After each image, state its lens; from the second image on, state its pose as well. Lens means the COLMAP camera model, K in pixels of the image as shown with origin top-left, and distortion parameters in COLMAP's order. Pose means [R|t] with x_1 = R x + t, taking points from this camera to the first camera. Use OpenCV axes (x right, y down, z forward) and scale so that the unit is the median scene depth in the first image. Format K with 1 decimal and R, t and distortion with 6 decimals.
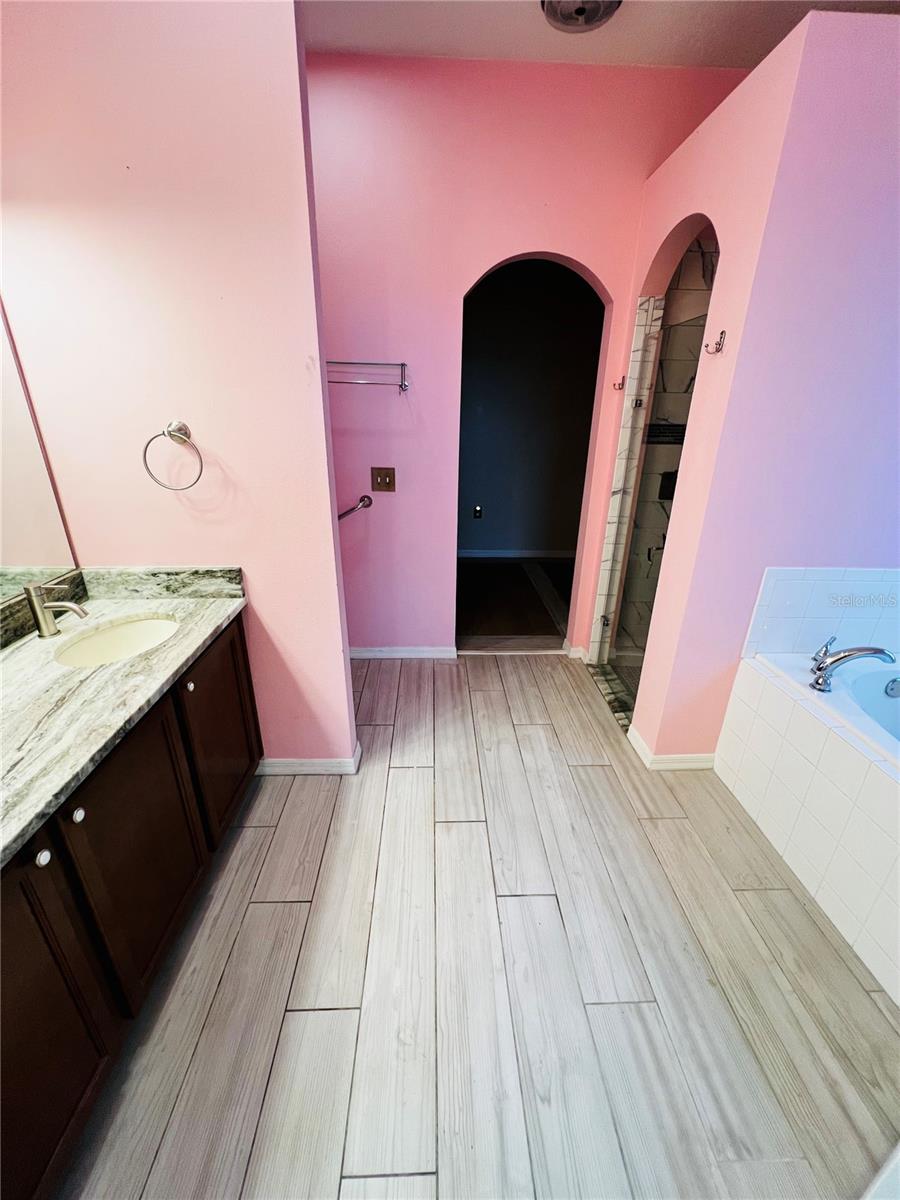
lens RADIAL K [[480.4, 0, 450.0], [0, 480.4, 600.0], [0, 0, 1]] dist [0.001495, -0.000540]
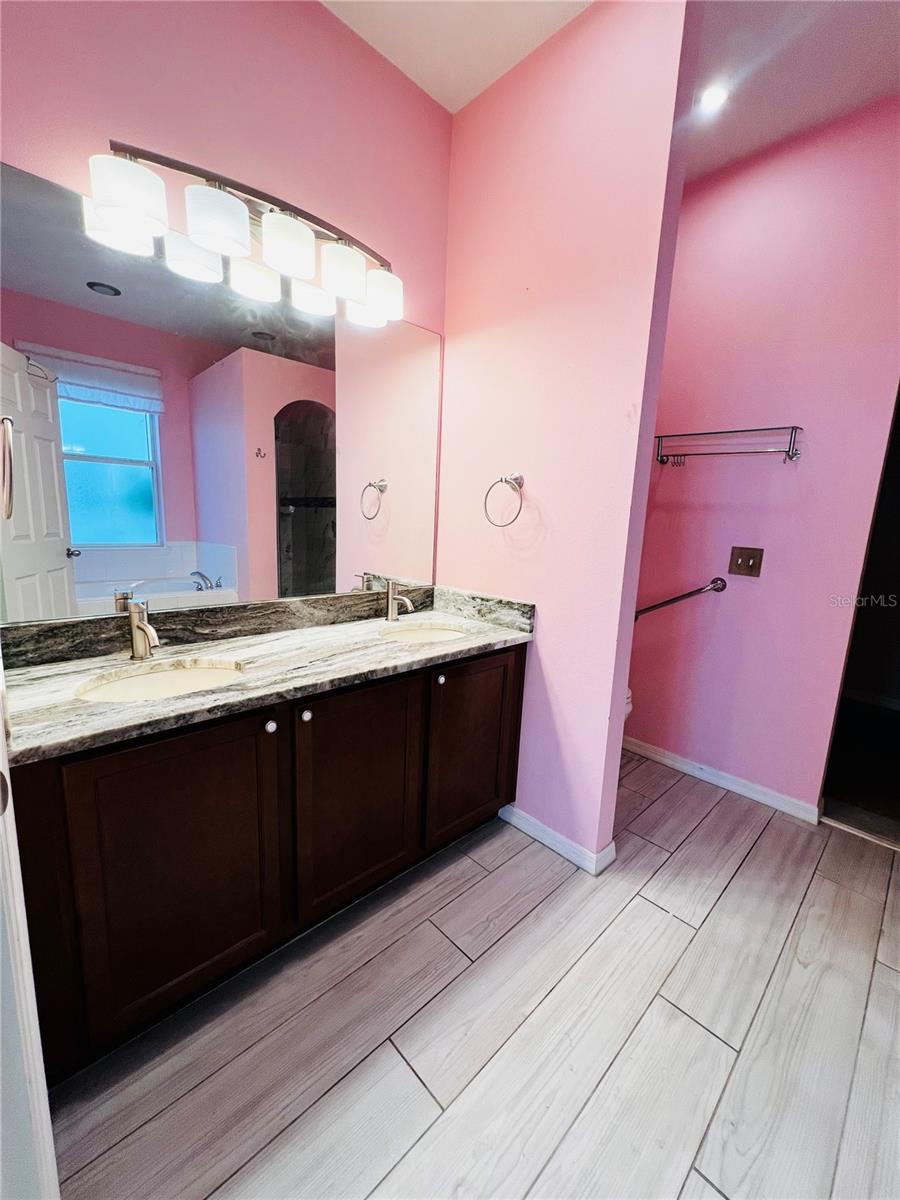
lens RADIAL K [[480.4, 0, 450.0], [0, 480.4, 600.0], [0, 0, 1]] dist [0.001495, -0.000540]
pose [[0.667361, 0.143313, -0.730815, 0.213707], [-0.310987, 0.945284, -0.098616, 0.086036], [0.676695, 0.293087, 0.675414, 0.157330]]
